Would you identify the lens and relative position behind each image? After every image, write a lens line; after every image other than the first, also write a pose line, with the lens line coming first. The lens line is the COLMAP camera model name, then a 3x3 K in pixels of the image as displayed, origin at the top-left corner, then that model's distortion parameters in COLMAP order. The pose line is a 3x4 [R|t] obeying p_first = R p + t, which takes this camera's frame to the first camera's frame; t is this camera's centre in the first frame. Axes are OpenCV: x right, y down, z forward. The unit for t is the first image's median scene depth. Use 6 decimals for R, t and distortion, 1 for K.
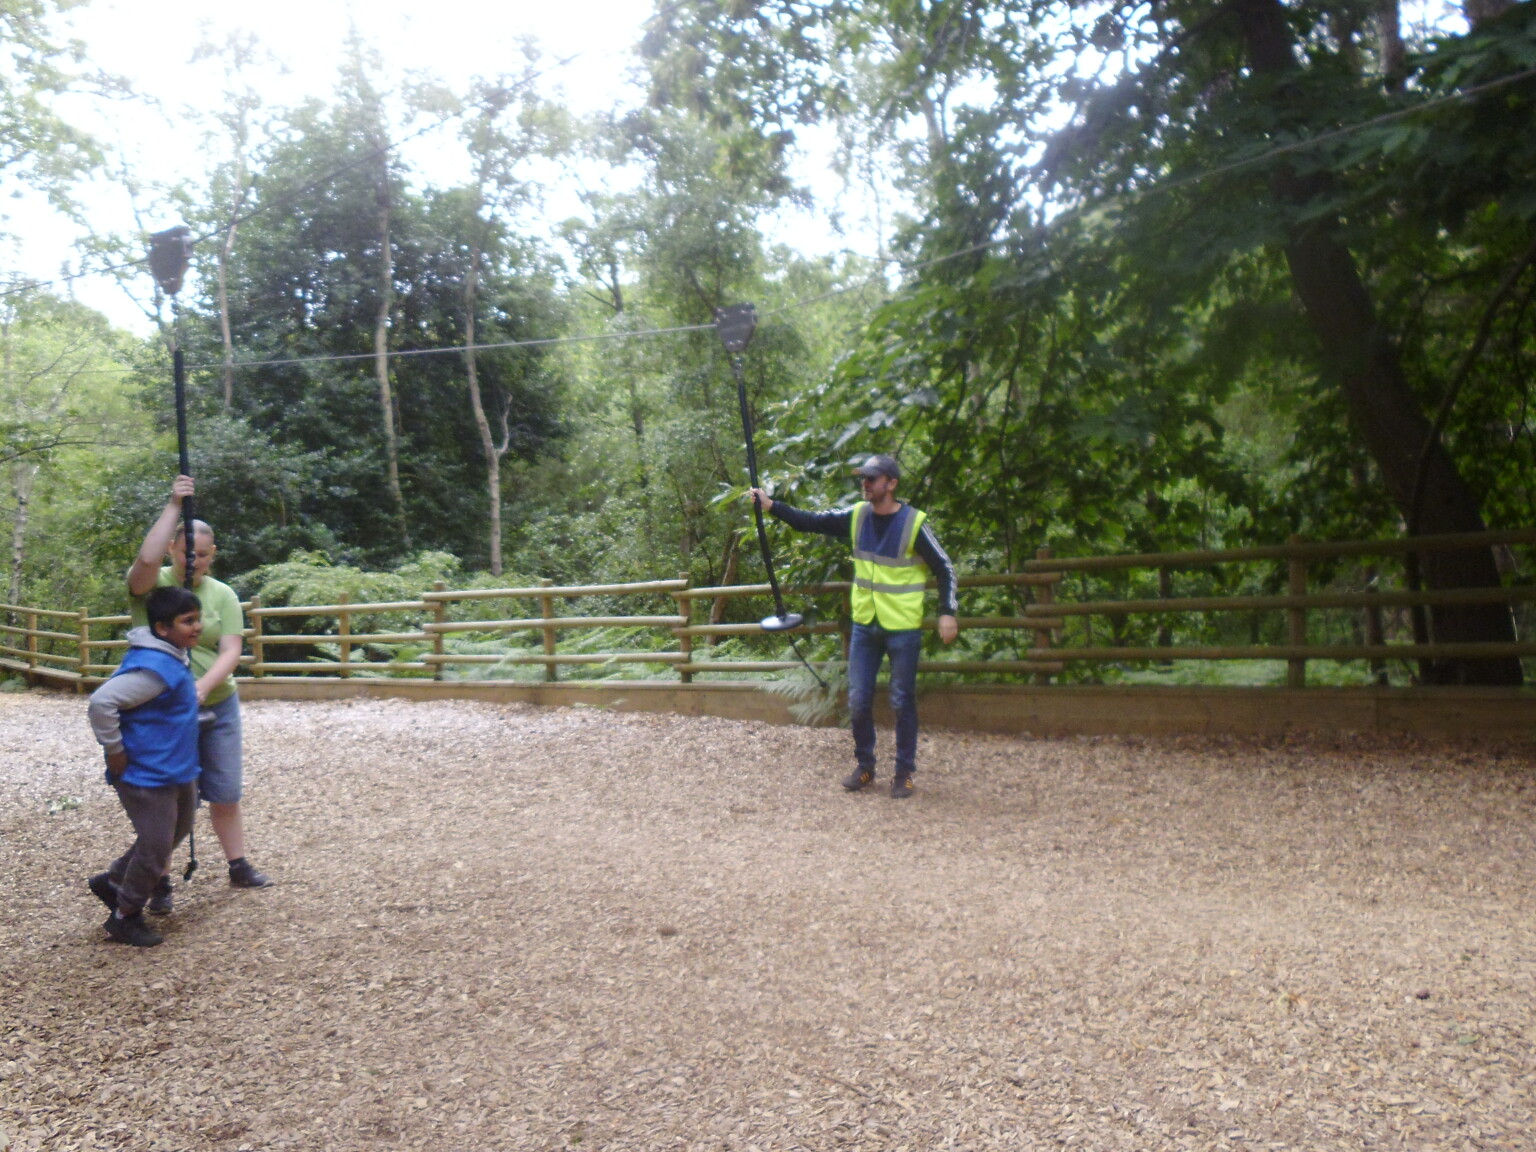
lens RADIAL K [[1299.5, 0, 768.0], [0, 1299.5, 576.0], [0, 0, 1]] dist [0.006904, 0.005391]
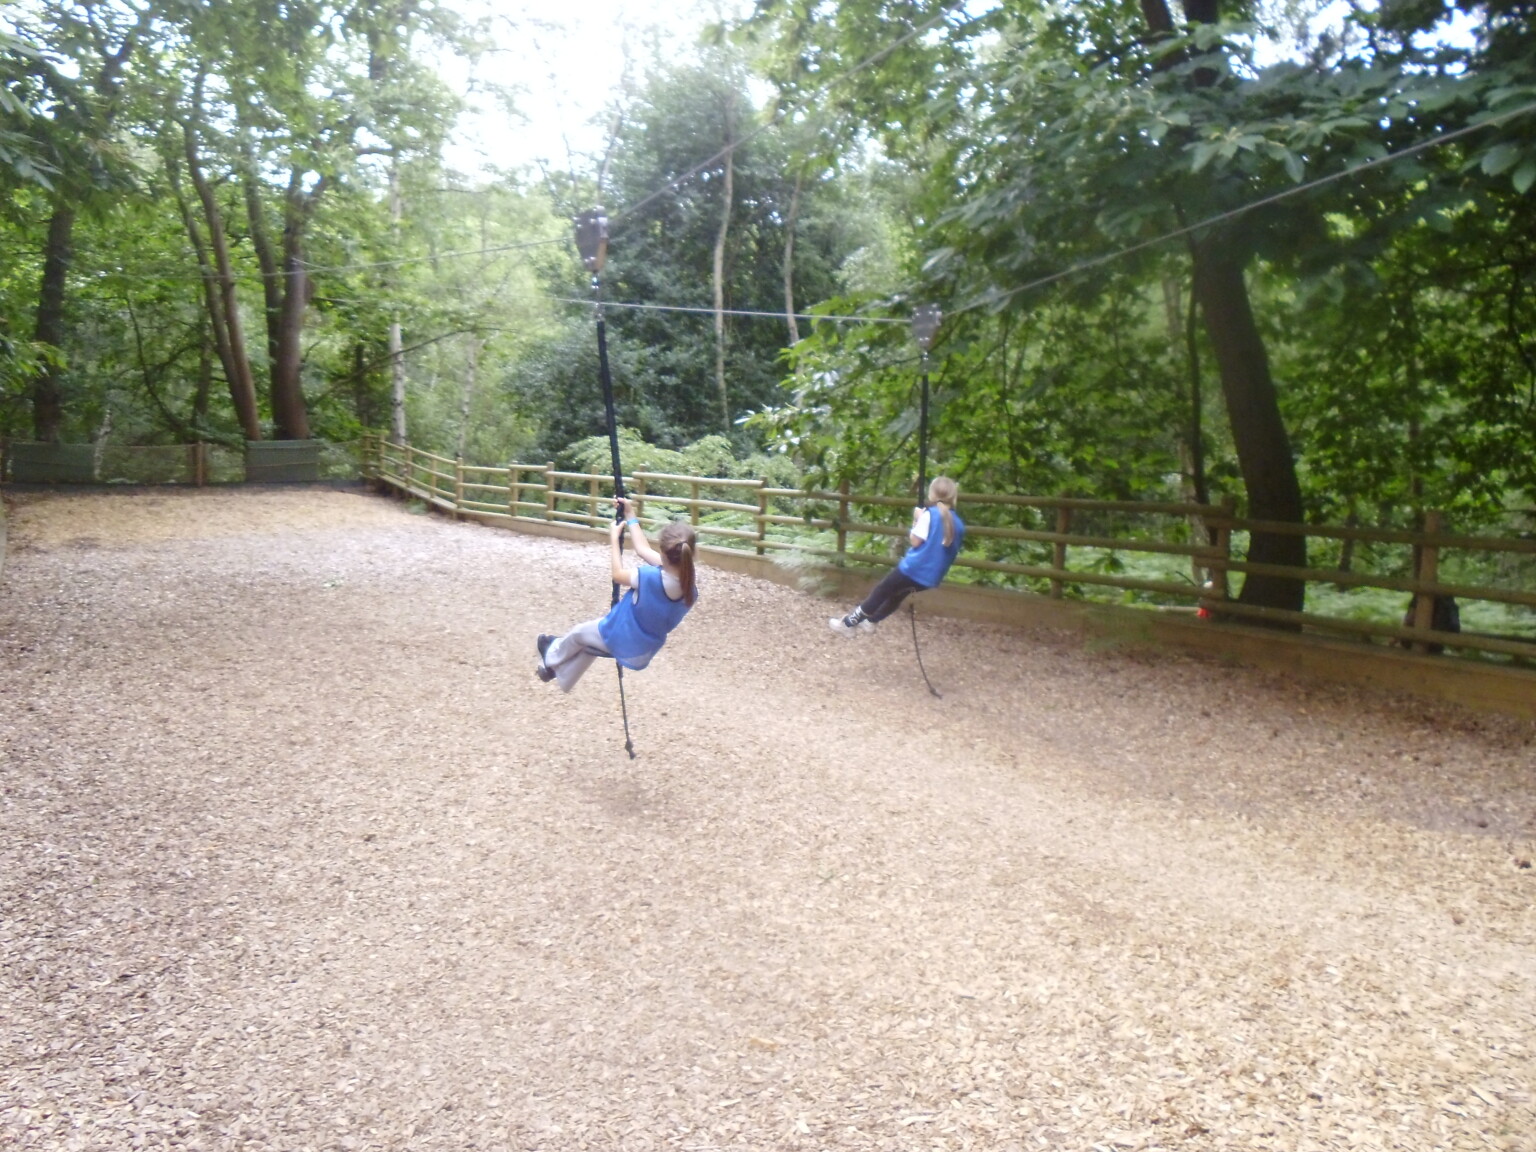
lens RADIAL K [[1299.5, 0, 768.0], [0, 1299.5, 576.0], [0, 0, 1]] dist [0.006904, 0.005391]
pose [[0.931961, 0.120626, -0.341903, 0.203158], [-0.089276, 0.990345, 0.106053, -0.020832], [0.351395, -0.068314, 0.933732, -0.127797]]
